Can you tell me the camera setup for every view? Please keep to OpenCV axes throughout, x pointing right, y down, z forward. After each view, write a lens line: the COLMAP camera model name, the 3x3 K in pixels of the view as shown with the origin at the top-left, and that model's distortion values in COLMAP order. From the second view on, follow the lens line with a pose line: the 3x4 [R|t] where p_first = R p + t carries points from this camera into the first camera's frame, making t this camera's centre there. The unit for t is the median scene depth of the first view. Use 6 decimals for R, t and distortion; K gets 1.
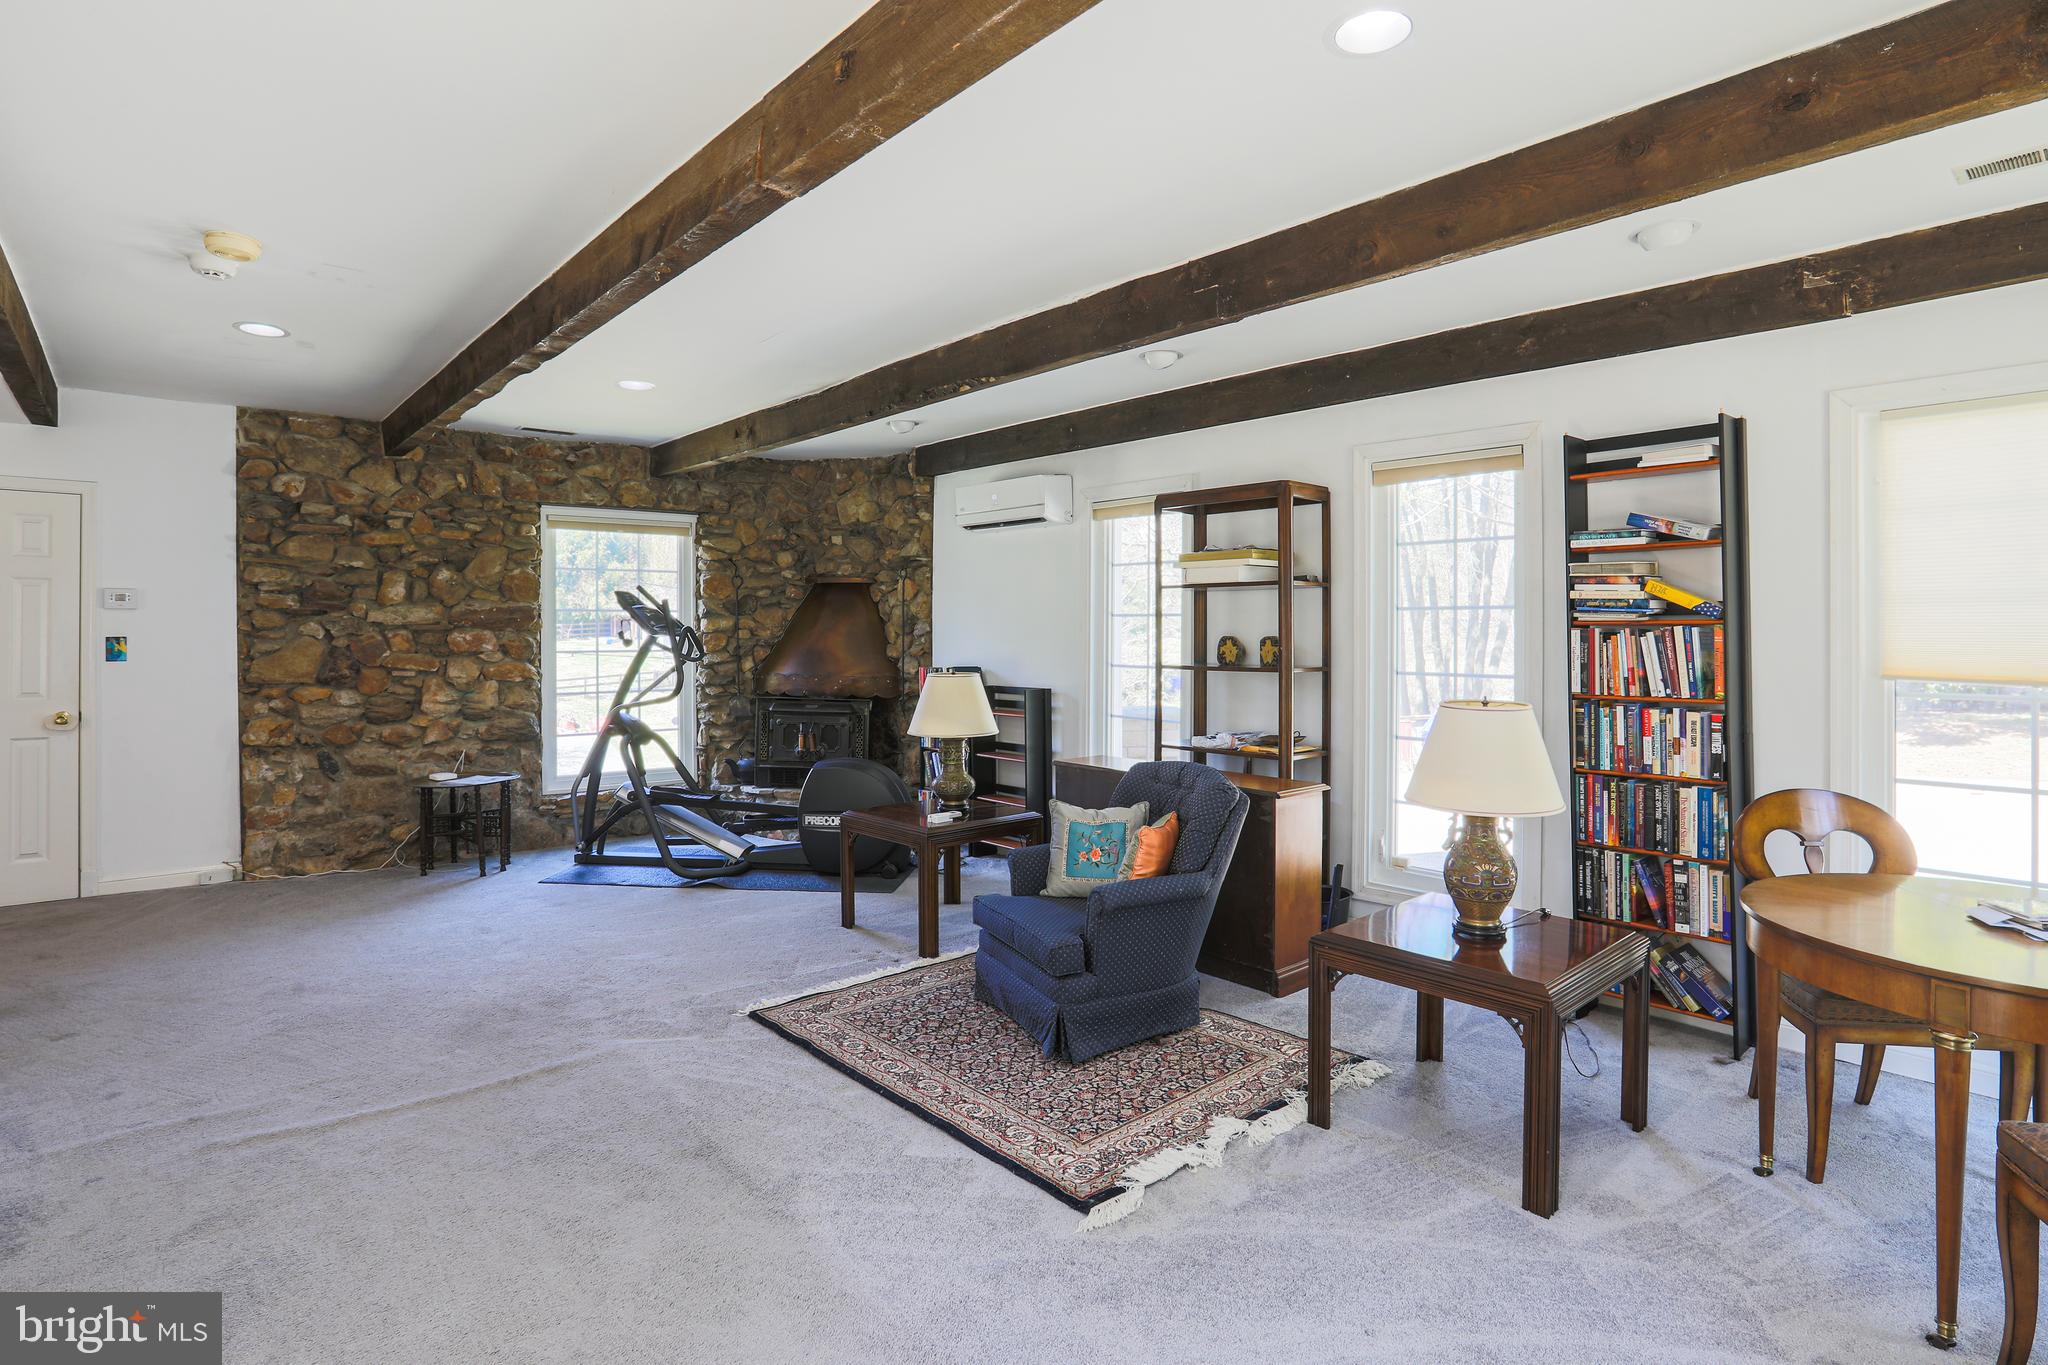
lens RADIAL K [[1031.7, 0, 1018.8], [0, 1031.7, 660.4], [0, 0, 1]] dist [-0.044232, 0.007518]
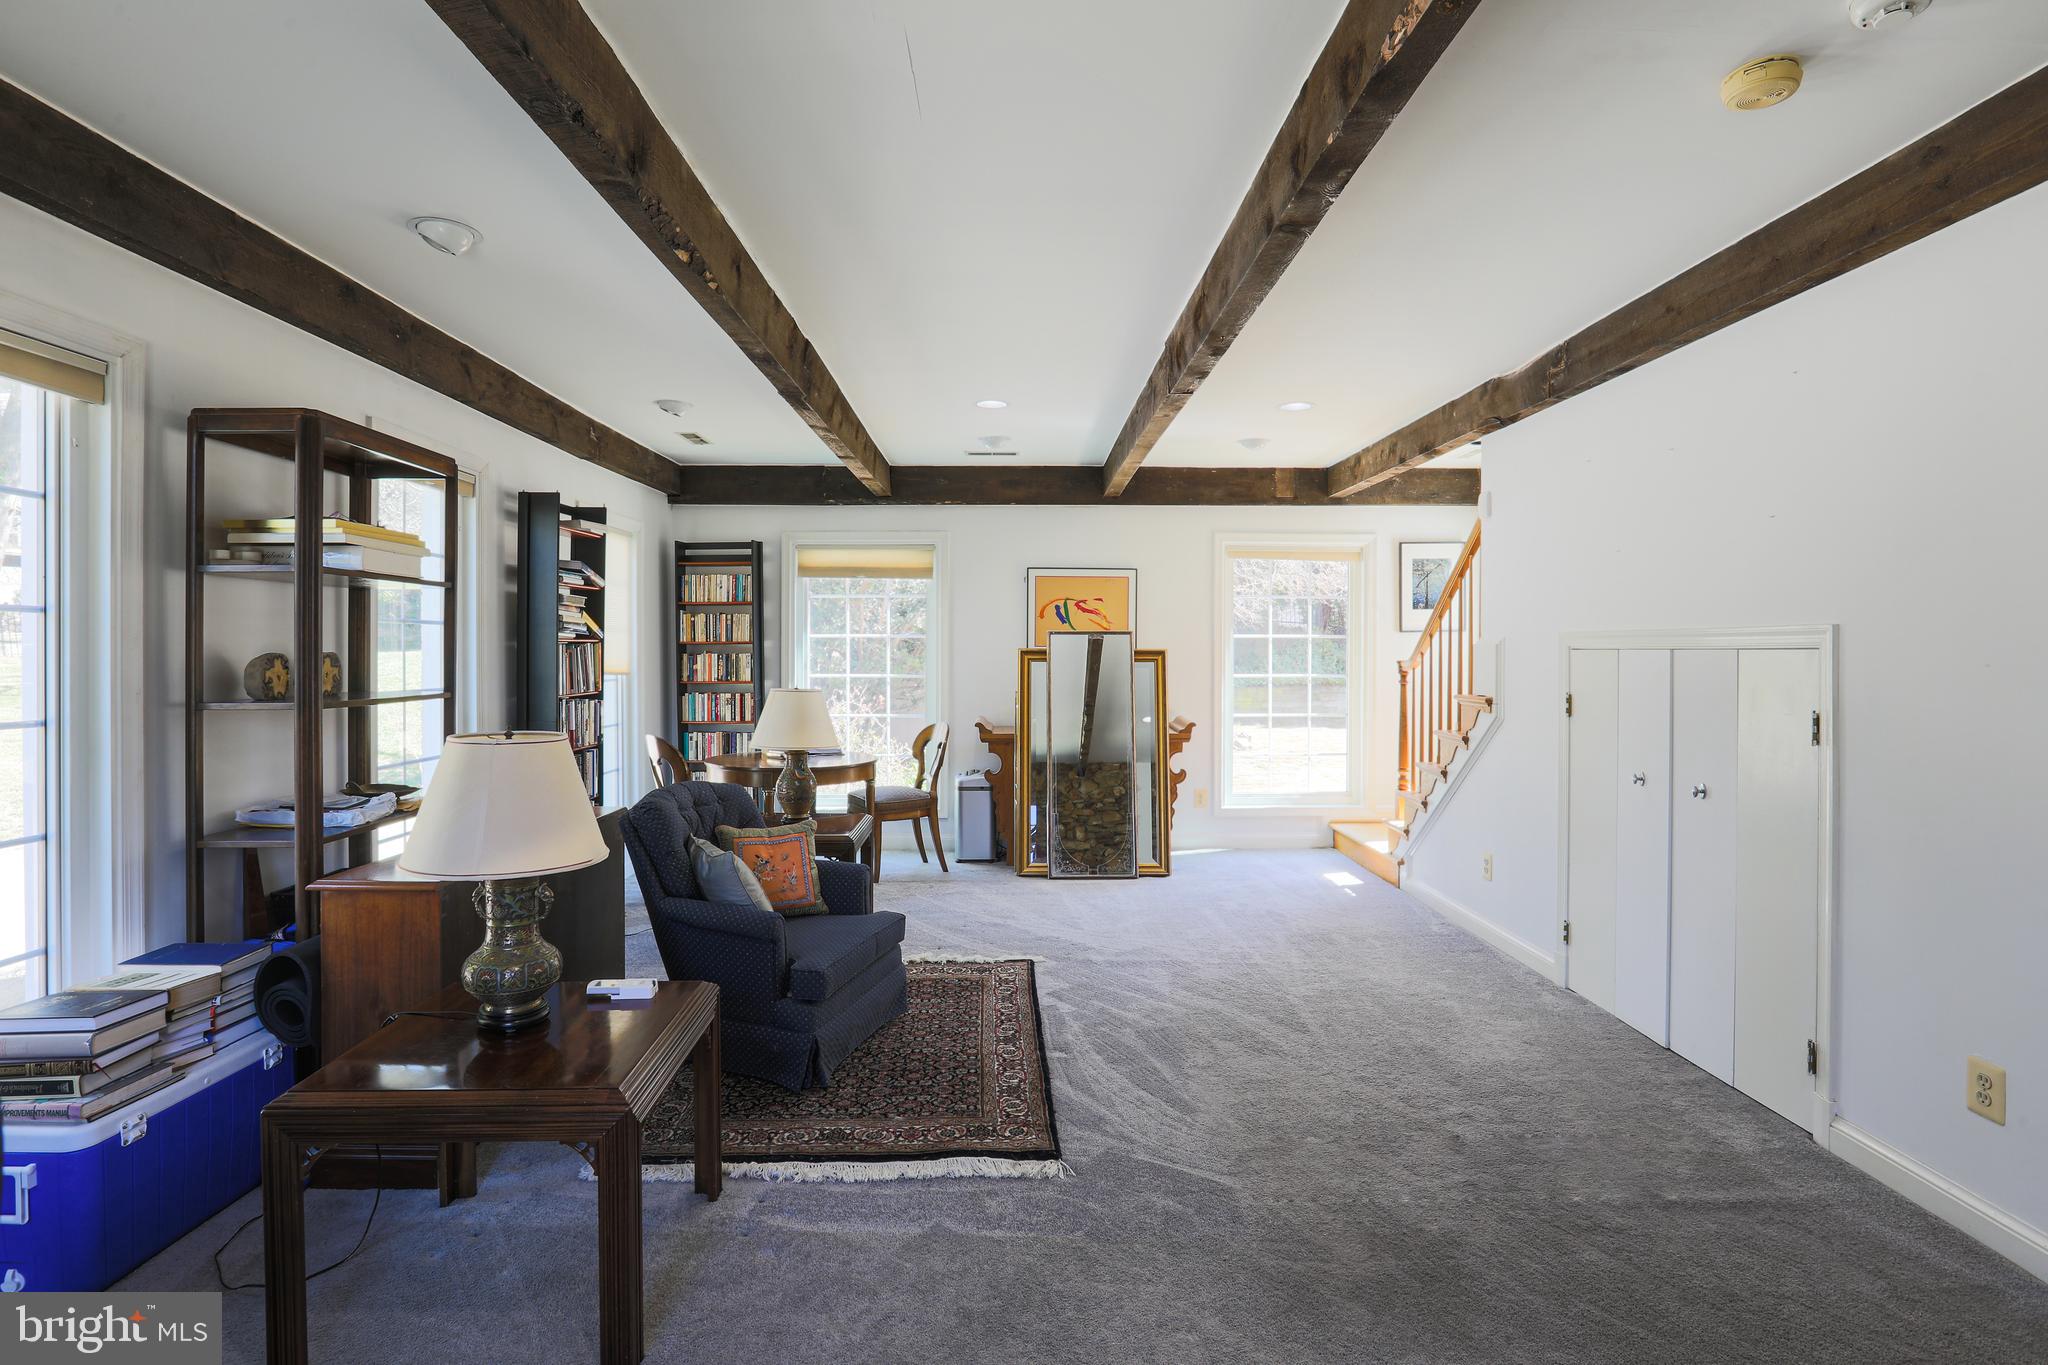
lens RADIAL K [[1031.7, 0, 1019.2], [0, 1031.7, 676.8], [0, 0, 1]] dist [-0.044232, 0.007518]
pose [[-0.790766, -0.007148, 0.612077, -0.777756], [0.006751, 0.999769, 0.020398, -0.027921], [-0.612082, 0.020262, -0.790535, 1.789533]]
